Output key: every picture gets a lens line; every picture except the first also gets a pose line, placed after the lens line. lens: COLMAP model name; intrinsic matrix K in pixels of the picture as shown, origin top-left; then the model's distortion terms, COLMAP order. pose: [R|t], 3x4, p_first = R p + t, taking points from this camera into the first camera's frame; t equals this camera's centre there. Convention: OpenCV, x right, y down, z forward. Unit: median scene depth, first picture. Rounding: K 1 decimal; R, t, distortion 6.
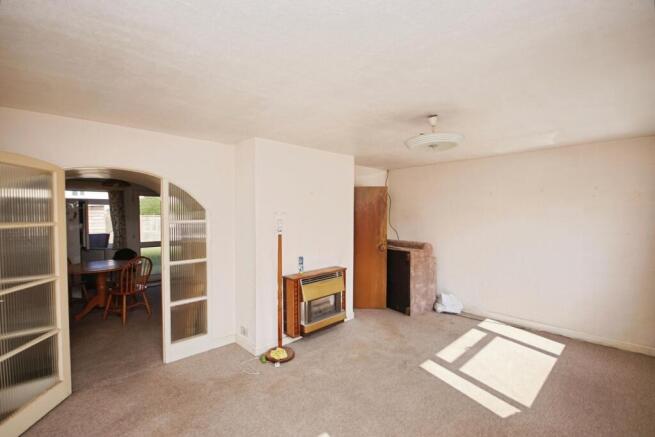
lens RADIAL K [[288.5, 0, 326.2], [0, 288.5, 215.2], [0, 0, 1]] dist [0.001957, 0.000251]
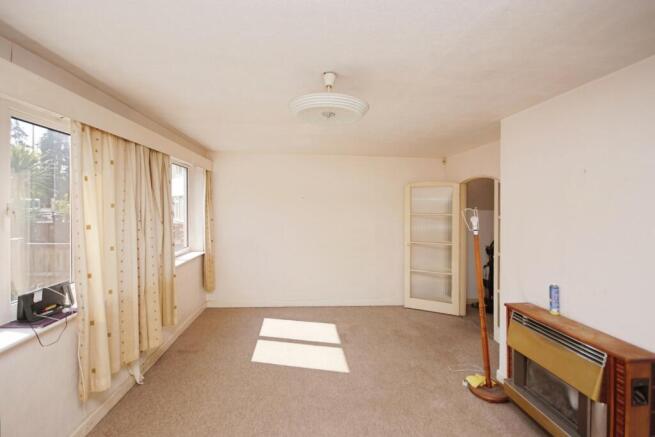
lens RADIAL K [[288.5, 0, 326.2], [0, 288.5, 215.2], [0, 0, 1]] dist [0.001957, 0.000251]
pose [[-0.621594, 0.023130, -0.782998, 0.860882], [0.002146, 0.999611, 0.027824, -0.019528], [0.783336, 0.015615, -0.621402, 1.351003]]
